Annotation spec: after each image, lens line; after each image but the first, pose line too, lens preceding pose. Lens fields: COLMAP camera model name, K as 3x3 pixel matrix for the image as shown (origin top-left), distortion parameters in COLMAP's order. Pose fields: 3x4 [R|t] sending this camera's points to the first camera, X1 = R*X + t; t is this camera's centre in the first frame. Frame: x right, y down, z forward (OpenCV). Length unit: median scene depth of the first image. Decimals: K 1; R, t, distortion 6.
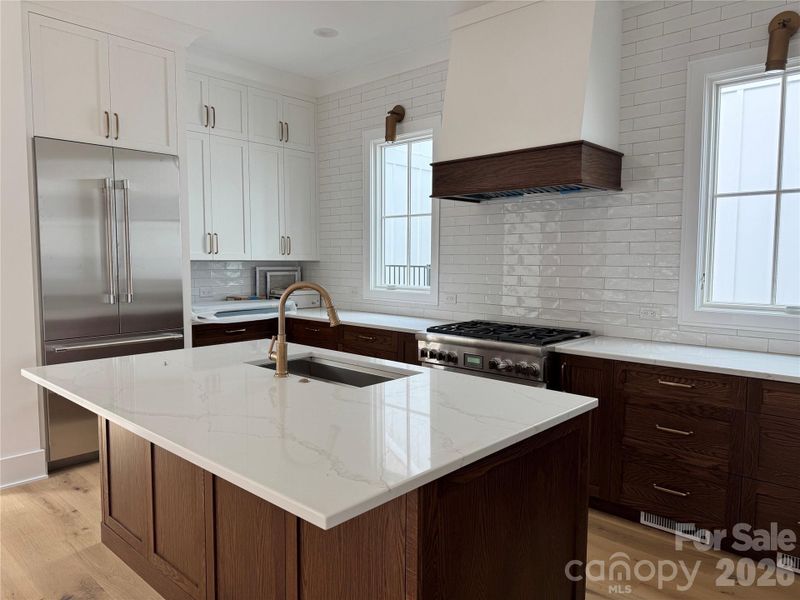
lens RADIAL K [[564.2, 0, 399.0], [0, 564.2, 300.2], [0, 0, 1]] dist [0.077830, -0.098301]
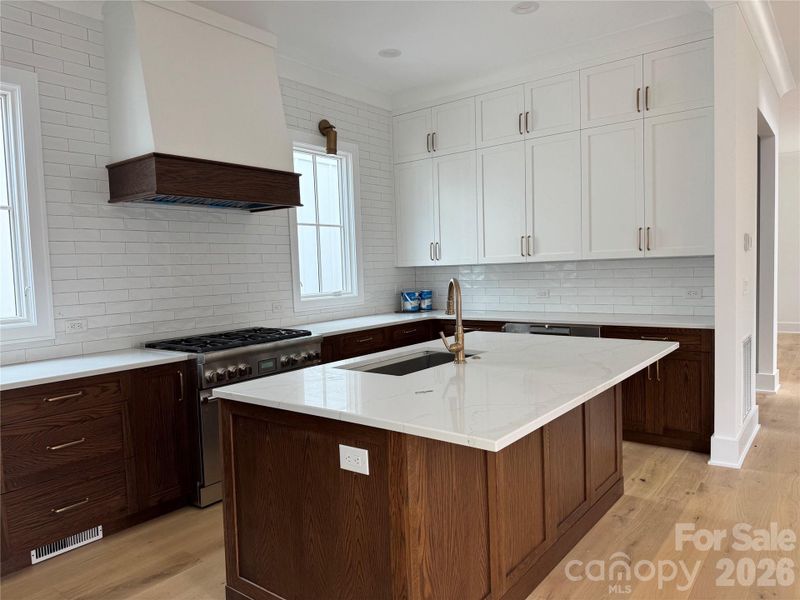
lens RADIAL K [[564.2, 0, 399.0], [0, 564.2, 300.2], [0, 0, 1]] dist [0.077830, -0.098301]
pose [[-0.087265, -0.060076, 0.994372, -0.801845], [0.110400, 0.991448, 0.069588, -0.048818], [-0.990049, 0.115851, -0.079886, 0.739657]]
